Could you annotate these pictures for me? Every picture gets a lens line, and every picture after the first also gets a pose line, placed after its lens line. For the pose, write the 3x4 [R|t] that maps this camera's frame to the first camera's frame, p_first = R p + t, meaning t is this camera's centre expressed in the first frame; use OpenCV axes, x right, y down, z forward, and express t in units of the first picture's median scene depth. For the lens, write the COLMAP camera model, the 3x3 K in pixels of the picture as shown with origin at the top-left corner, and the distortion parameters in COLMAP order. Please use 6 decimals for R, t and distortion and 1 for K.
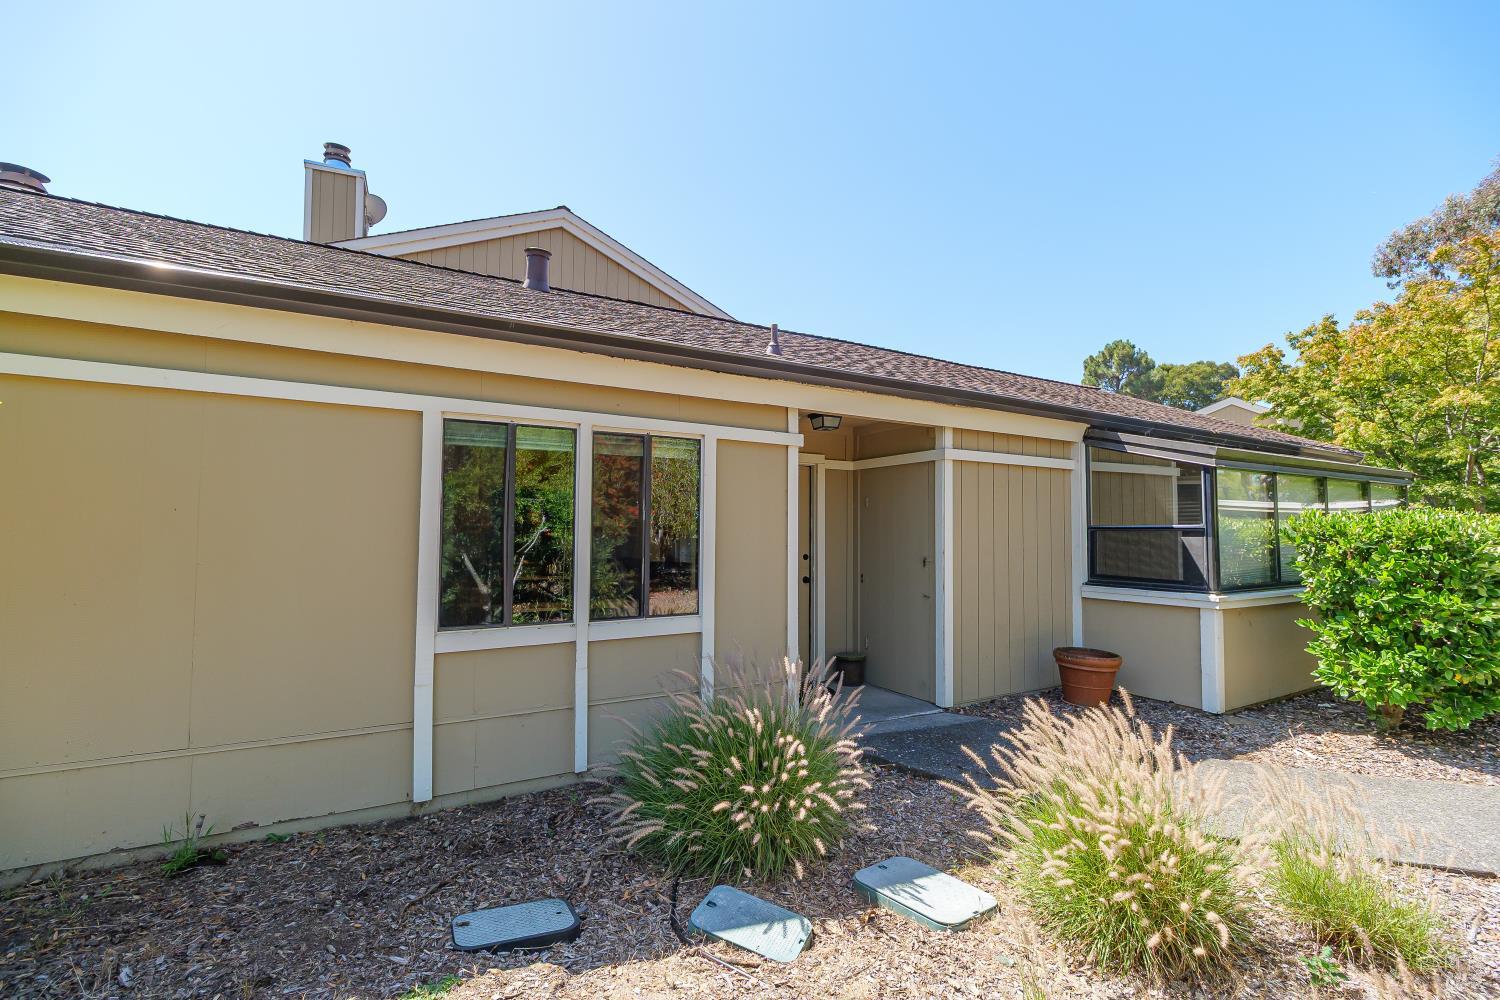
lens RADIAL K [[657.4, 0, 749.1], [0, 657.4, 513.7], [0, 0, 1]] dist [-0.001836, -0.000160]
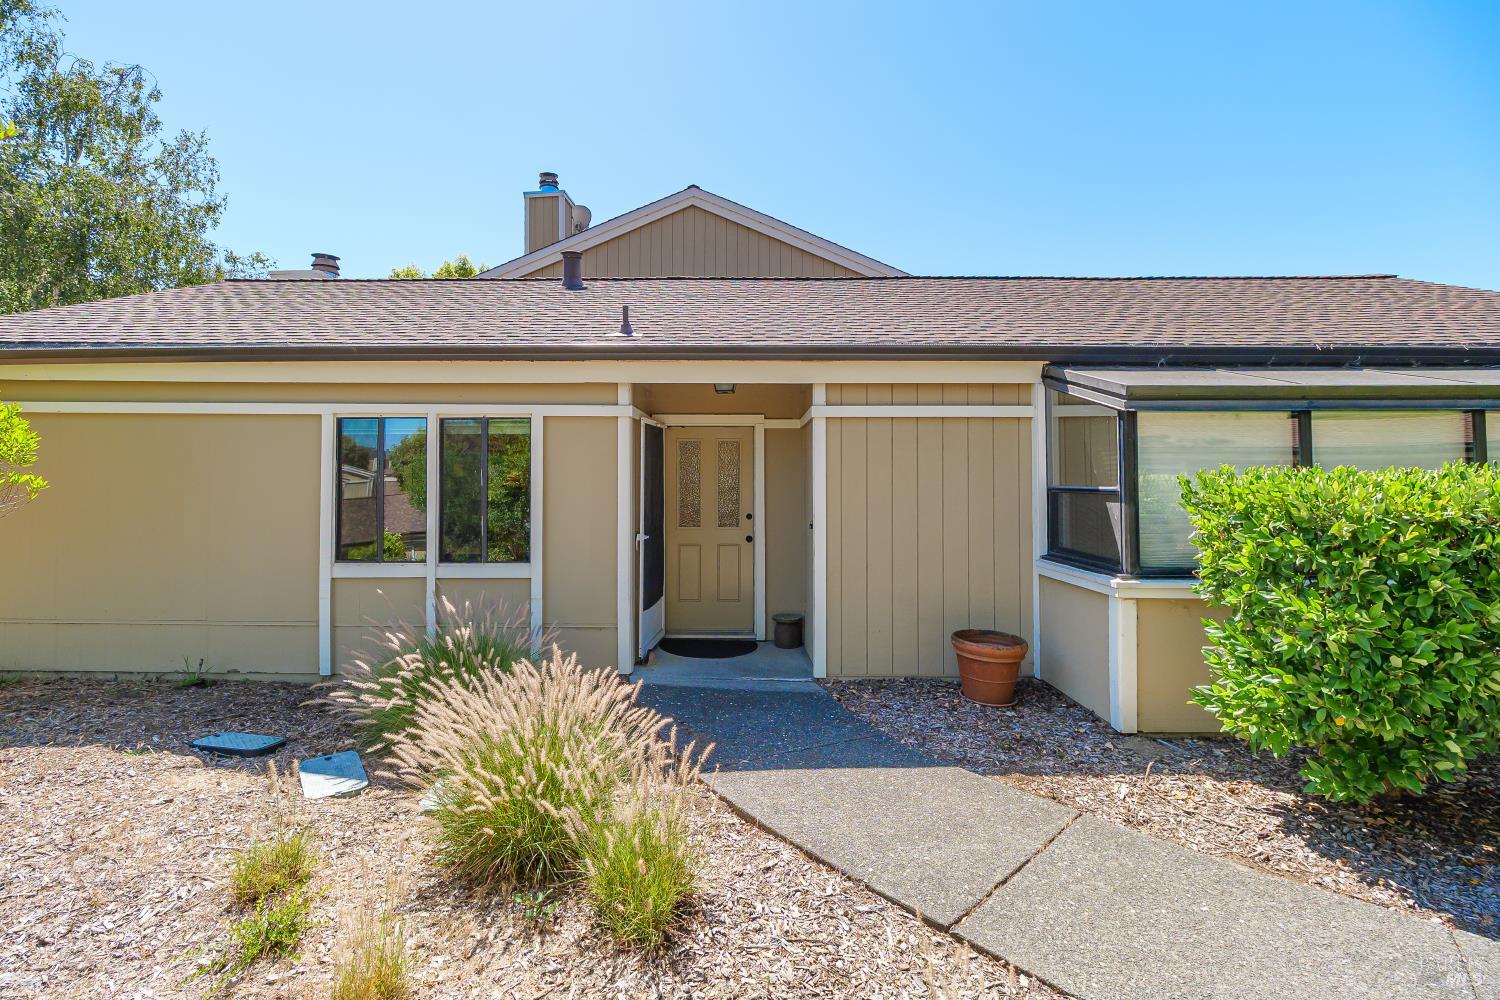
lens RADIAL K [[657.4, 0, 652.9], [0, 657.4, 493.4], [0, 0, 1]] dist [-0.001836, -0.000160]
pose [[0.862584, 0.002999, -0.505906, 0.616790], [0.017346, 0.999219, 0.035499, -0.012392], [0.505617, -0.039396, 0.861858, 0.066759]]
